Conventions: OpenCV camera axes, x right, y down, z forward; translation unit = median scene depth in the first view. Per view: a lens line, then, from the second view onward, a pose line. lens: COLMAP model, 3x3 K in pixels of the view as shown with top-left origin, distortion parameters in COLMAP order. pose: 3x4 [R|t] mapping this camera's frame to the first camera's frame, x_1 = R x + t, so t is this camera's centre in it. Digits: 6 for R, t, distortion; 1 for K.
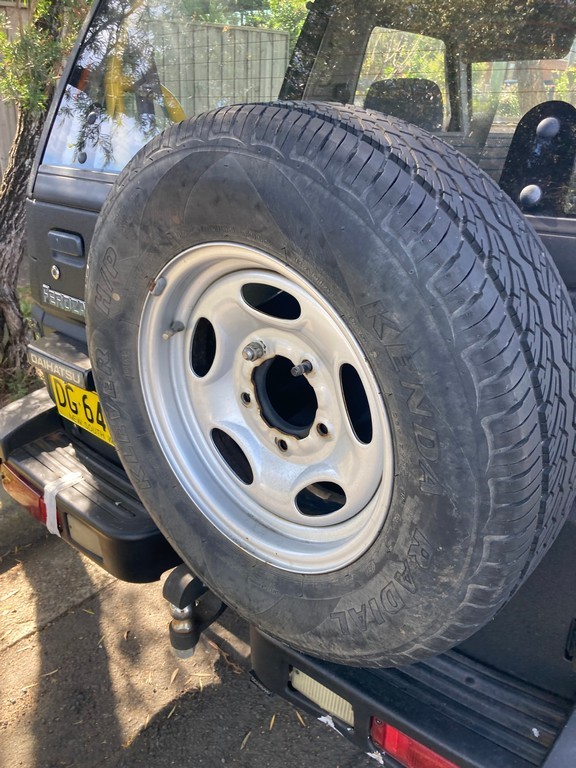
lens RADIAL K [[642.0, 0, 288.2], [0, 642.0, 375.5], [0, 0, 1]] dist [0.000536, -0.001589]
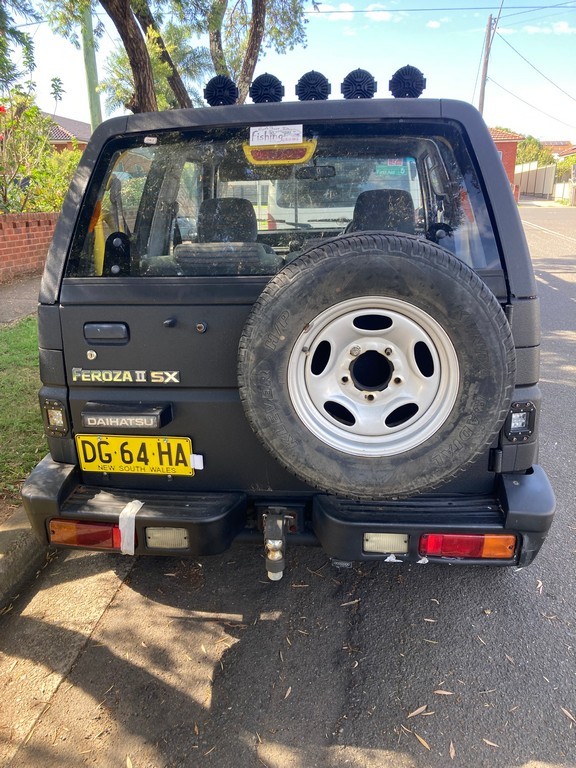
lens RADIAL K [[621.9, 0, 288.0], [0, 621.9, 384.0], [0, 0, 1]] dist [0.033239, -0.000507]
pose [[0.831302, -0.187542, 0.523226, -1.258965], [0.243899, 0.968967, -0.040194, 0.086368], [-0.499451, 0.161028, 0.851246, -0.525087]]
